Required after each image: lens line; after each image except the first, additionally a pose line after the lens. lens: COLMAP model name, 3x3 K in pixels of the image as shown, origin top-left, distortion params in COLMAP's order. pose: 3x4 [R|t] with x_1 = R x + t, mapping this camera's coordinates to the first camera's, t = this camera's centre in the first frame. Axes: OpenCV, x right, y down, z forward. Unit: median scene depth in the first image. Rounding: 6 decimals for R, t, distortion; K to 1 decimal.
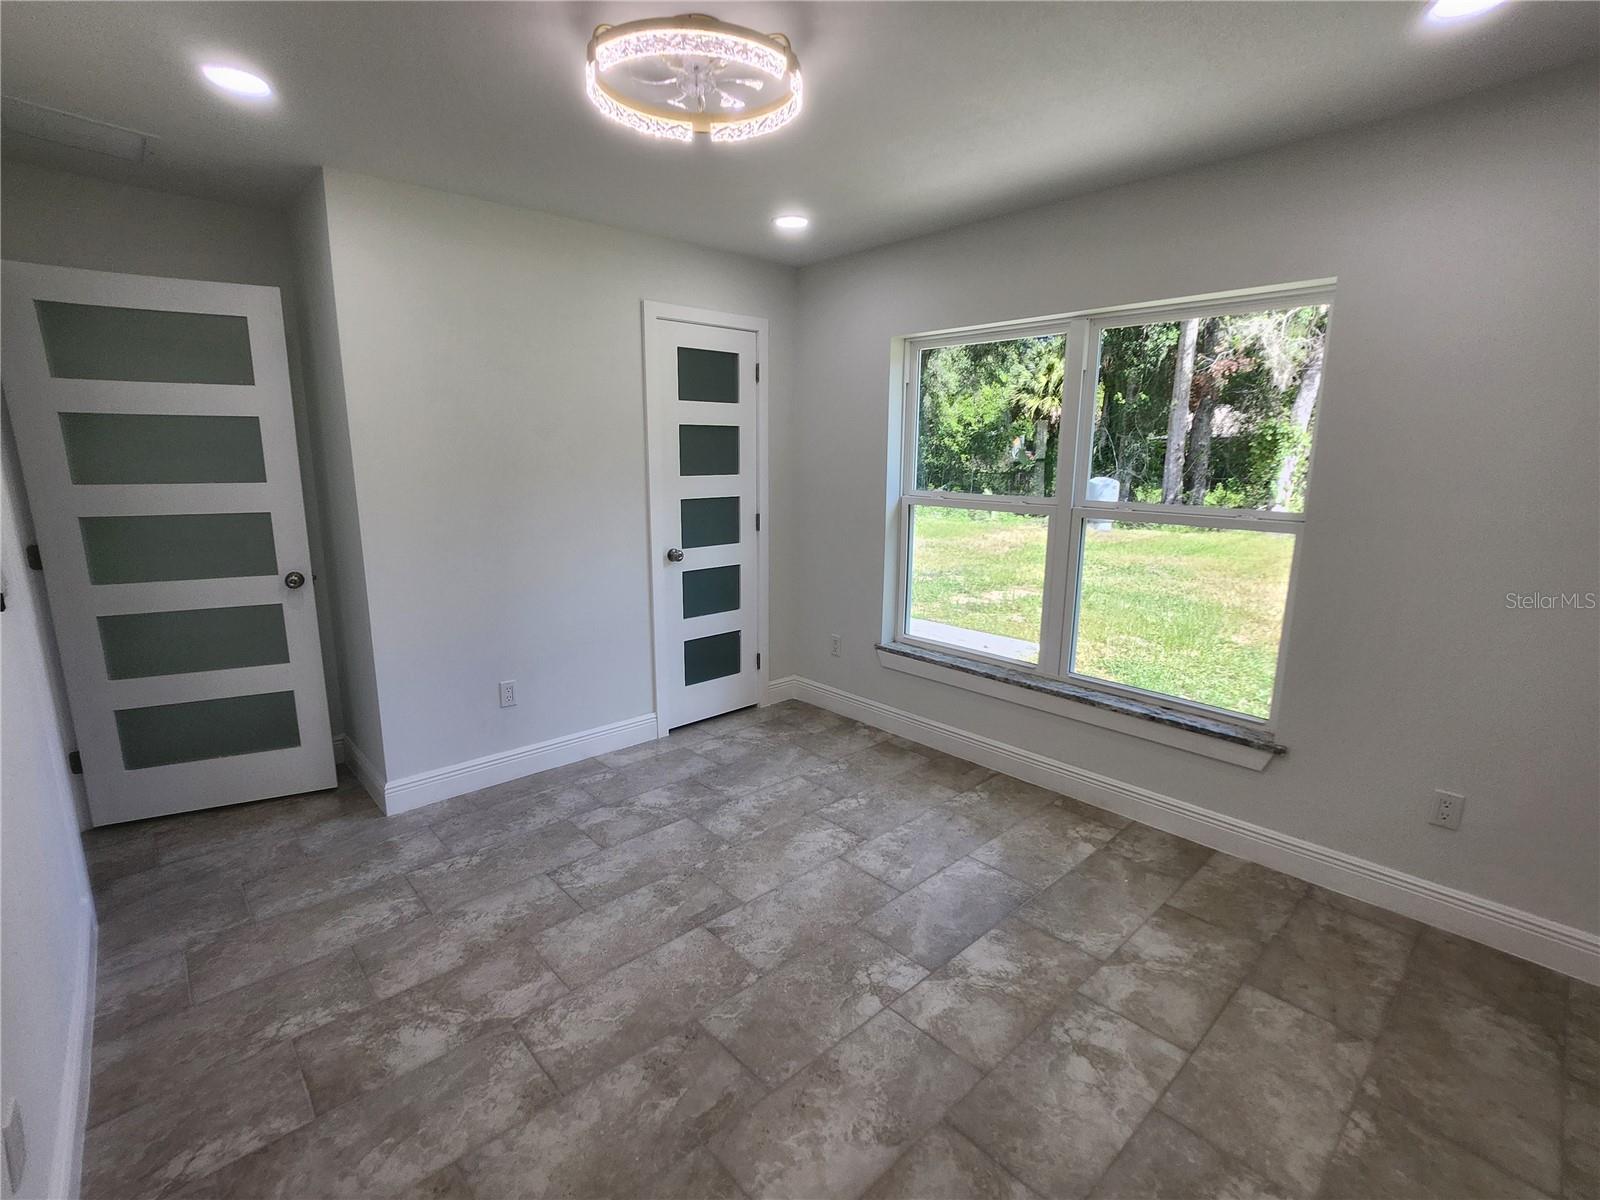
lens RADIAL K [[739.5, 0, 794.7], [0, 739.5, 592.1], [0, 0, 1]] dist [-0.014107, -0.000195]
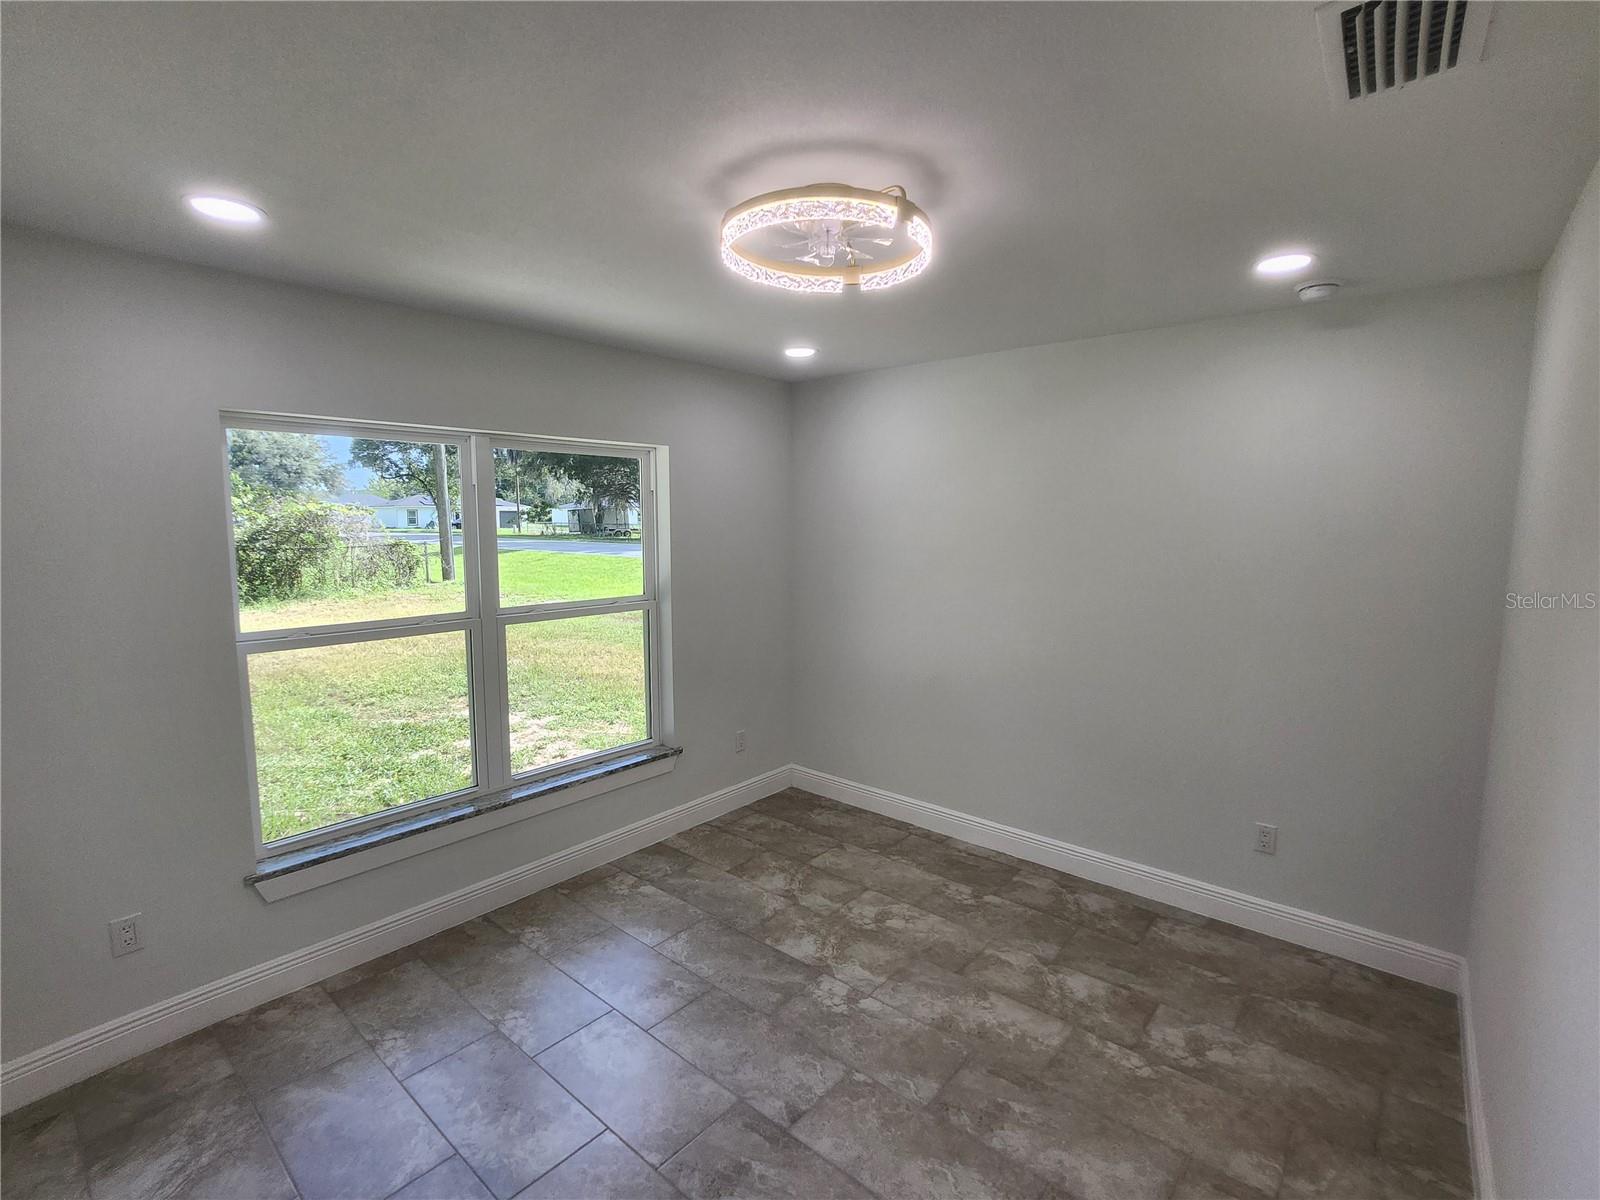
lens RADIAL K [[734.7, 0, 798.4], [0, 734.7, 595.3], [0, 0, 1]] dist [-0.016612, -0.000280]
pose [[-0.106537, -0.111050, 0.988088, -0.938462], [0.189071, 0.973350, 0.129779, -0.278781], [-0.976167, 0.200645, -0.082702, 0.966578]]
